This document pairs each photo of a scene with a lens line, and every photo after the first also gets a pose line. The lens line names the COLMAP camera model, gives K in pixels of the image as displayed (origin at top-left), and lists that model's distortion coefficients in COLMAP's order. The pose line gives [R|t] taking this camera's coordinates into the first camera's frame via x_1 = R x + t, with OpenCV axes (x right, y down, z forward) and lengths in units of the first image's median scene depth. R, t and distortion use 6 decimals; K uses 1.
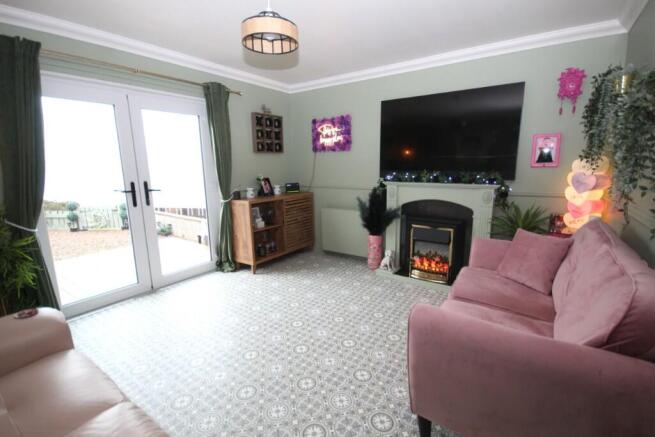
lens RADIAL K [[299.7, 0, 332.1], [0, 299.7, 216.3], [0, 0, 1]] dist [-0.003673, 0.000162]
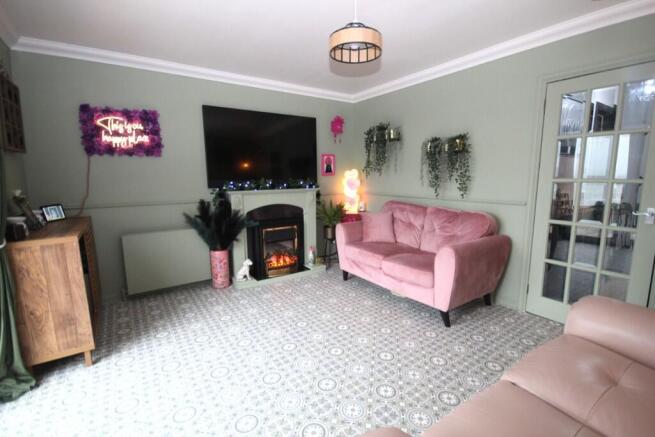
lens RADIAL K [[299.7, 0, 329.3], [0, 299.7, 219.0], [0, 0, 1]] dist [-0.003673, 0.000162]
pose [[0.363610, -0.126937, 0.922862, -0.745947], [0.167095, 0.983492, 0.069440, -0.051766], [-0.916443, 0.128957, 0.378818, 0.442197]]
